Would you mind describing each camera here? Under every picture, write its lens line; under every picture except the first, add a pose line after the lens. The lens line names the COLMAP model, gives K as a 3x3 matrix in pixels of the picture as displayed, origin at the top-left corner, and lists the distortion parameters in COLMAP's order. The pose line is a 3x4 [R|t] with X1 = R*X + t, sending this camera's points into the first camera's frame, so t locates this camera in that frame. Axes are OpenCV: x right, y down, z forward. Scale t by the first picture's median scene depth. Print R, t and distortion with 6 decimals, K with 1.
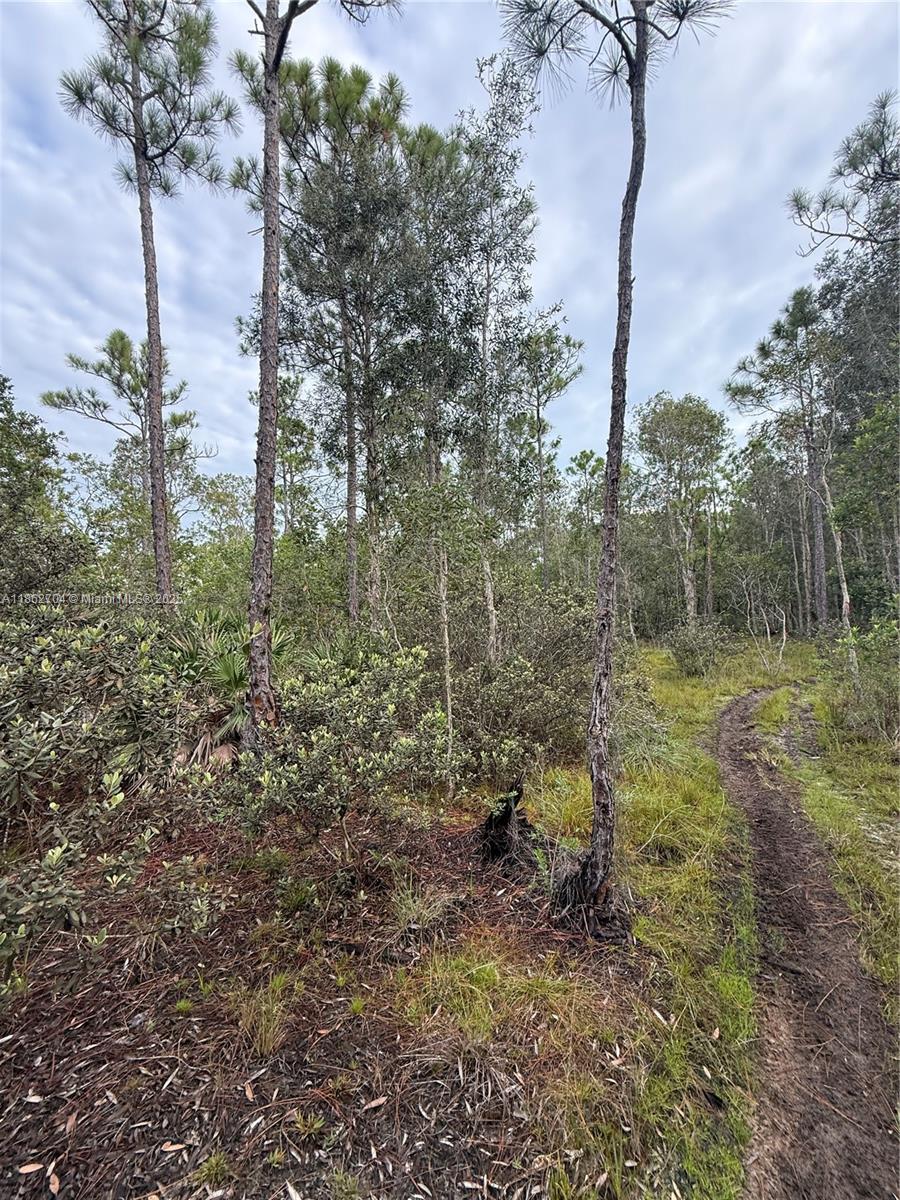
lens RADIAL K [[475.8, 0, 452.3], [0, 475.8, 596.4], [0, 0, 1]] dist [0.000607, -0.000638]
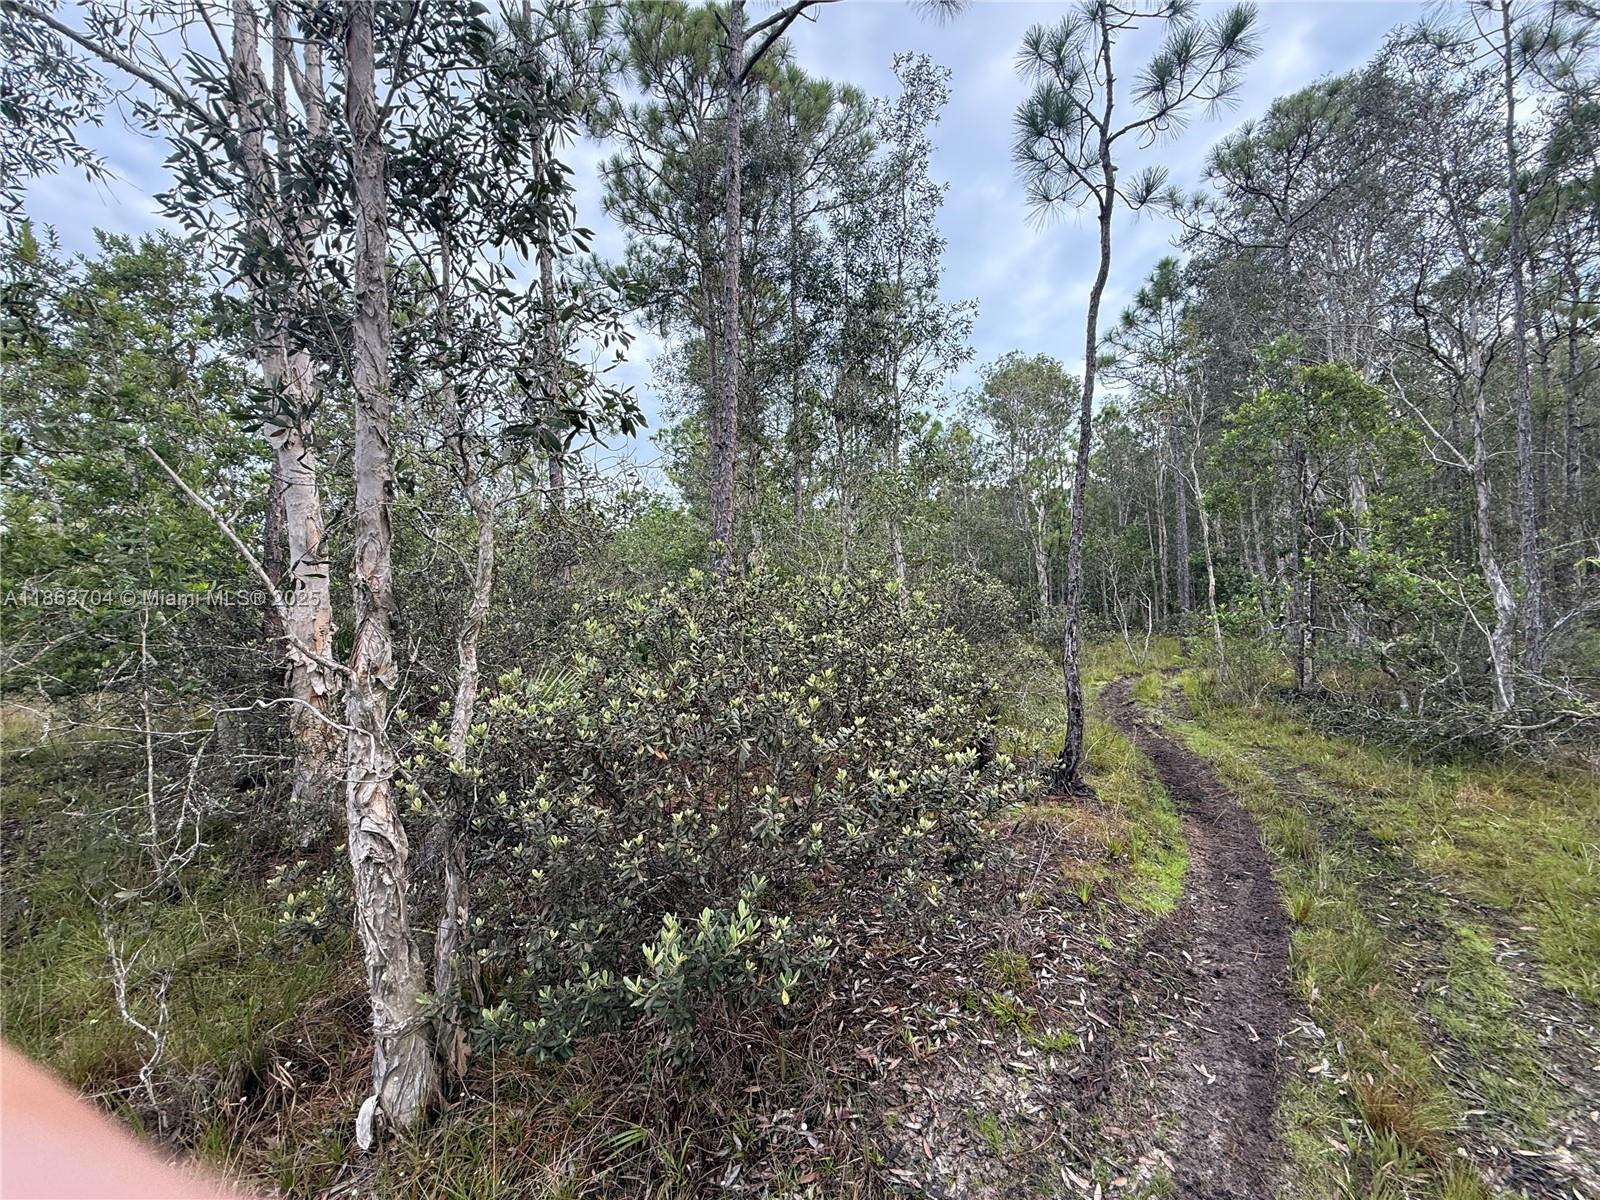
lens RADIAL K [[634.5, 0, 797.9], [0, 634.5, 596.7], [0, 0, 1]] dist [0.000607, -0.000638]
pose [[0.991551, -0.001854, 0.129701, -0.166225], [0.000535, 0.999948, 0.010205, 0.014572], [-0.129714, -0.010049, 0.991501, -0.171629]]
